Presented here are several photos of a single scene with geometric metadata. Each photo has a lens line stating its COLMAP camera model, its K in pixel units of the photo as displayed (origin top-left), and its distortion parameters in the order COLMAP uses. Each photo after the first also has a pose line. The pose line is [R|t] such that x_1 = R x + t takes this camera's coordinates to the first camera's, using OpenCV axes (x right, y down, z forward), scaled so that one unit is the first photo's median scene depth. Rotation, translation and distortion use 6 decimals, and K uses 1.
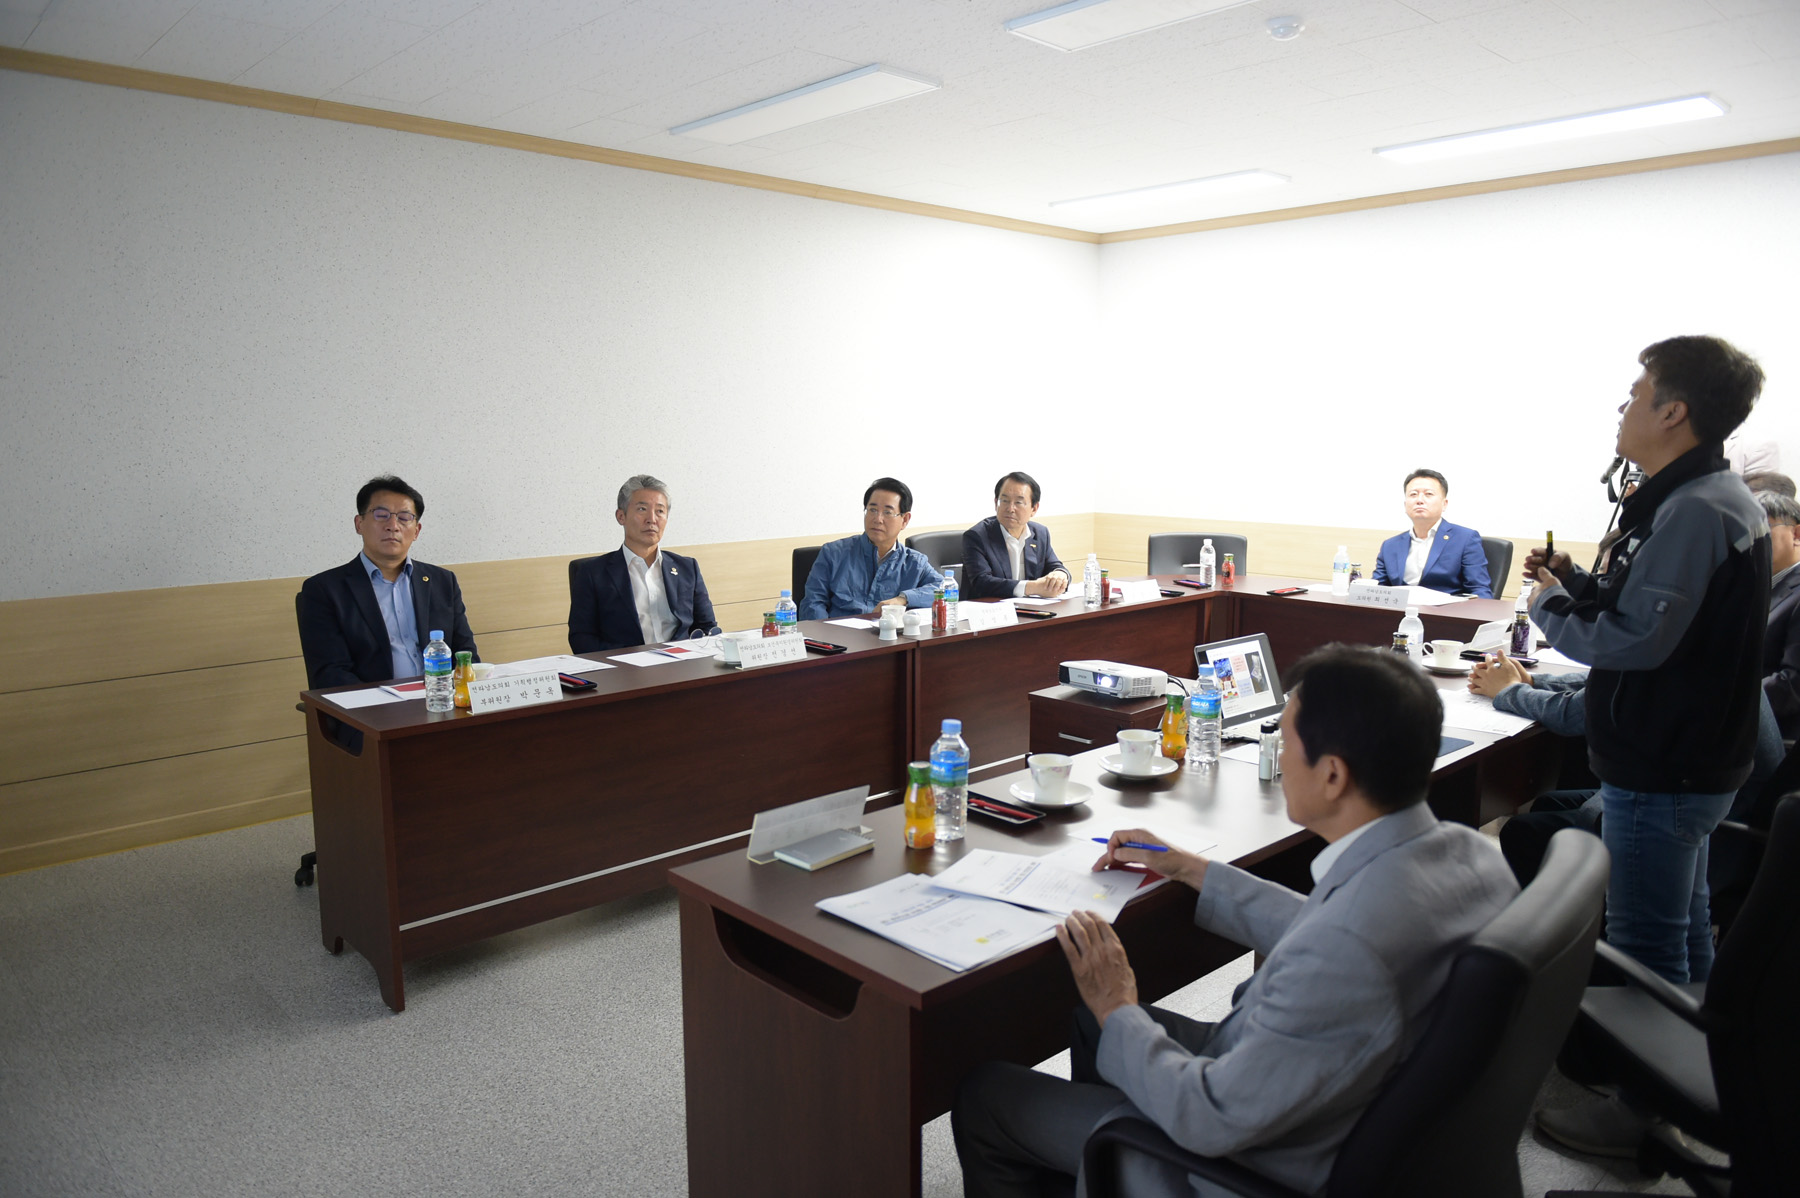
lens RADIAL K [[1216.3, 0, 873.6], [0, 1216.3, 598.9], [0, 0, 1]] dist [0.001348, 0.000343]
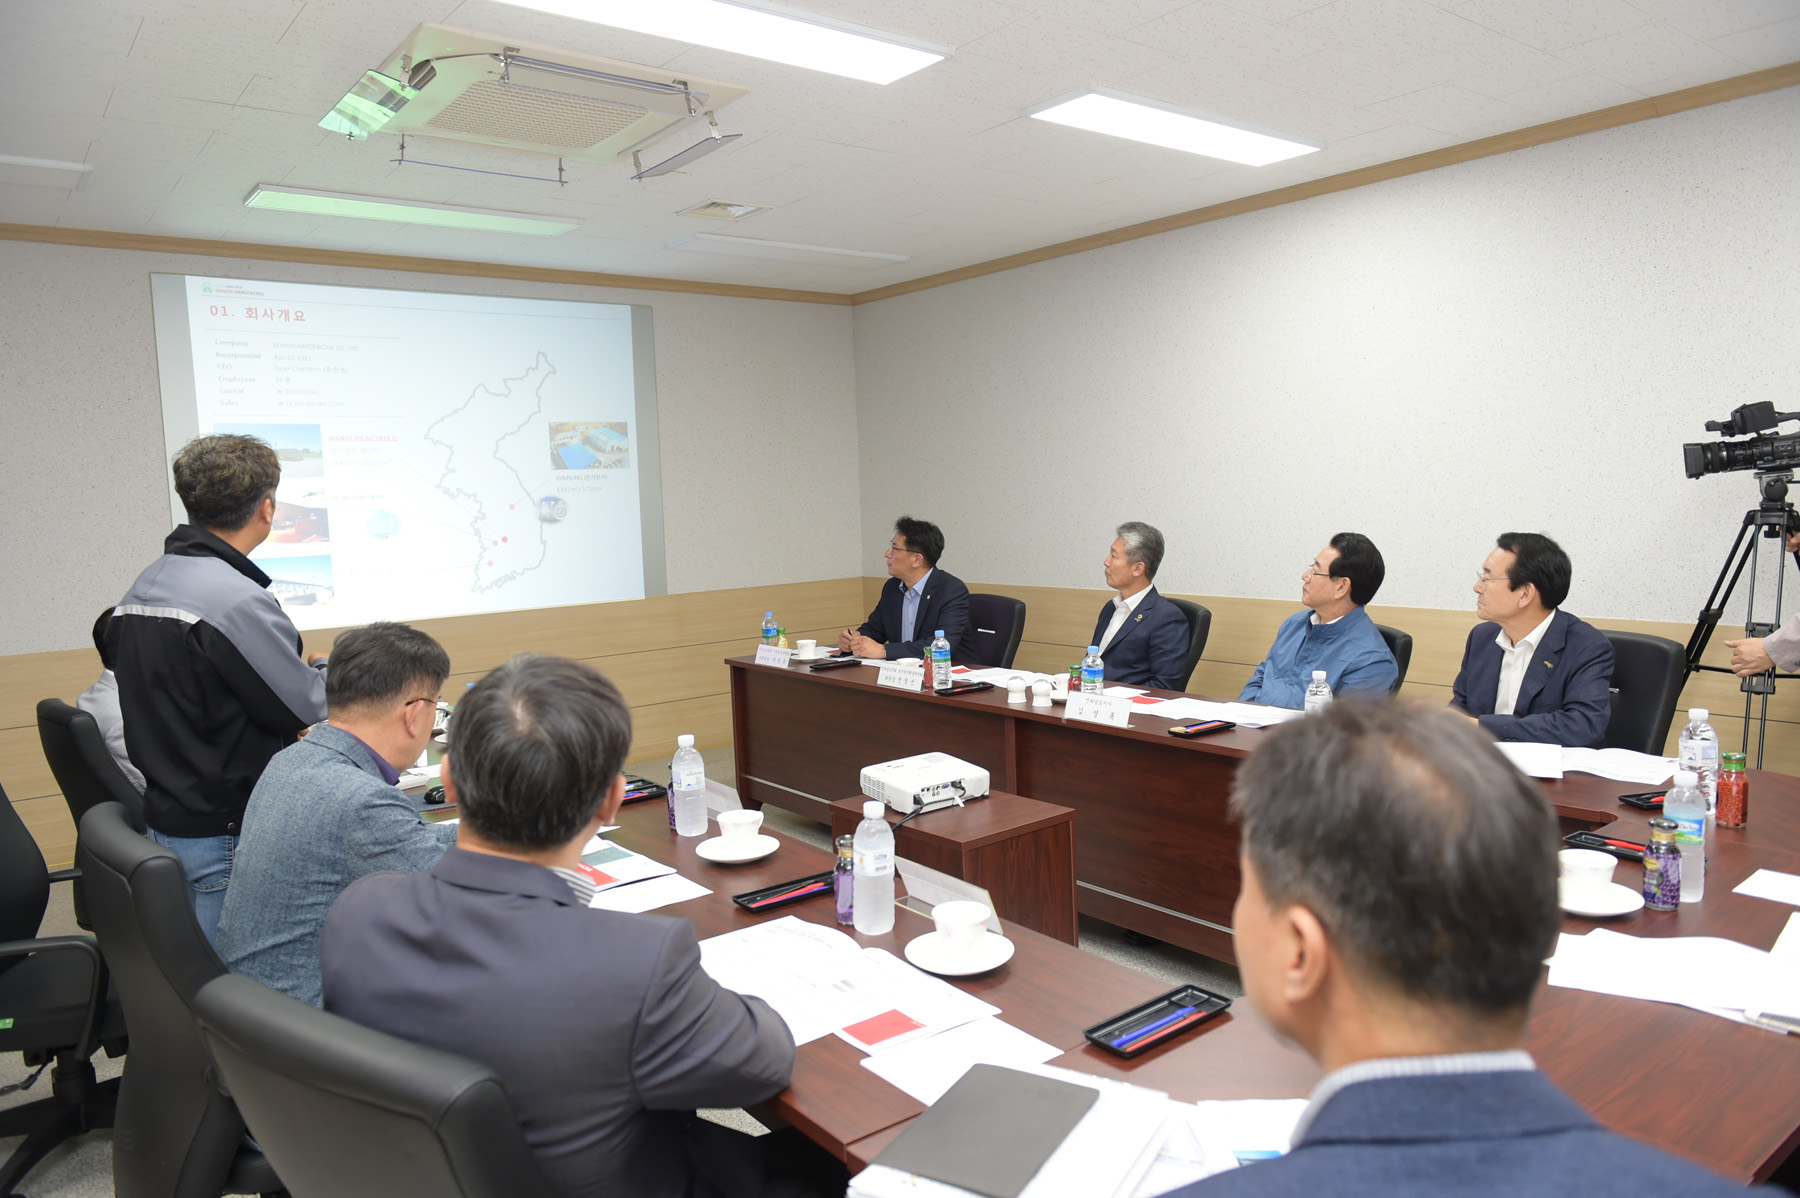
lens RADIAL K [[1216.3, 0, 873.6], [0, 1216.3, 598.9], [0, 0, 1]] dist [0.001348, 0.000343]
pose [[-0.080730, 0.098147, -0.991892, 0.818669], [-0.102039, 0.989098, 0.106175, -0.116986], [0.991499, 0.109783, -0.069835, 0.792032]]
